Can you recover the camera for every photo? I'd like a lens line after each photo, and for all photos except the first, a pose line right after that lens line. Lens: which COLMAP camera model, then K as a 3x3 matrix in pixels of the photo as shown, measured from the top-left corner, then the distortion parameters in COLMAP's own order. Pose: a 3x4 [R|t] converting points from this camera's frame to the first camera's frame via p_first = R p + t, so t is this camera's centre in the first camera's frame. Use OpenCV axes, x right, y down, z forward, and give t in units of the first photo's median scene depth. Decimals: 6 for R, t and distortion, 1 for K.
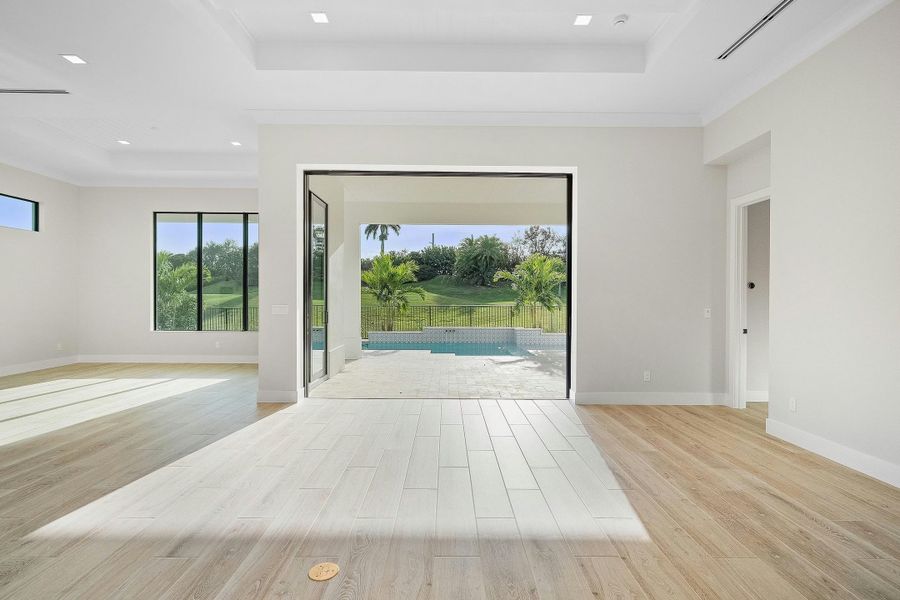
lens RADIAL K [[448.6, 0, 450.7], [0, 448.6, 300.4], [0, 0, 1]] dist [0.002131, 0.000682]
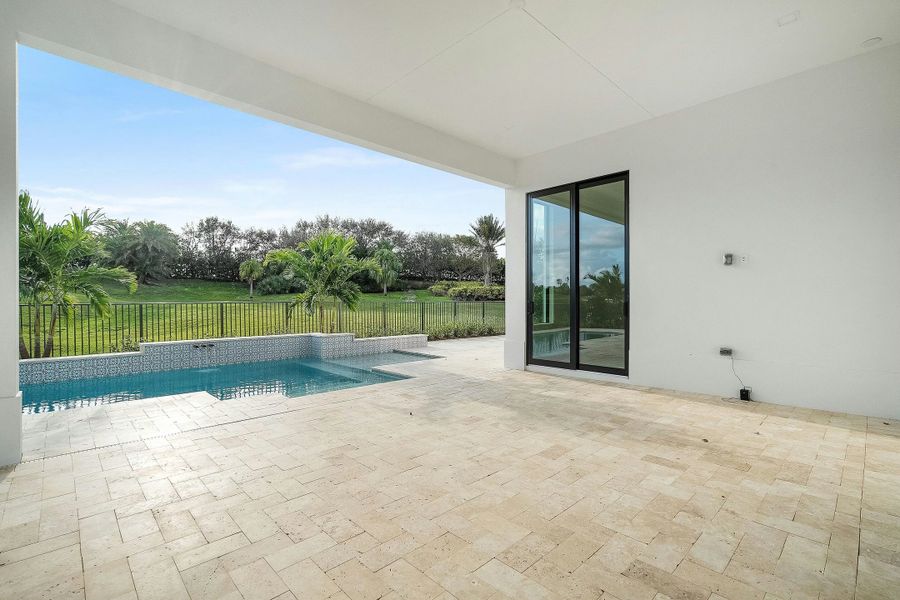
lens RADIAL K [[408.3, 0, 448.6], [0, 408.3, 304.3], [0, 0, 1]] dist [-0.010582, -0.000300]
pose [[0.724503, -0.009092, 0.689212, -0.212515], [0.007123, 0.999958, 0.005704, 0.023344], [-0.689235, 0.000777, 0.724537, 0.691026]]
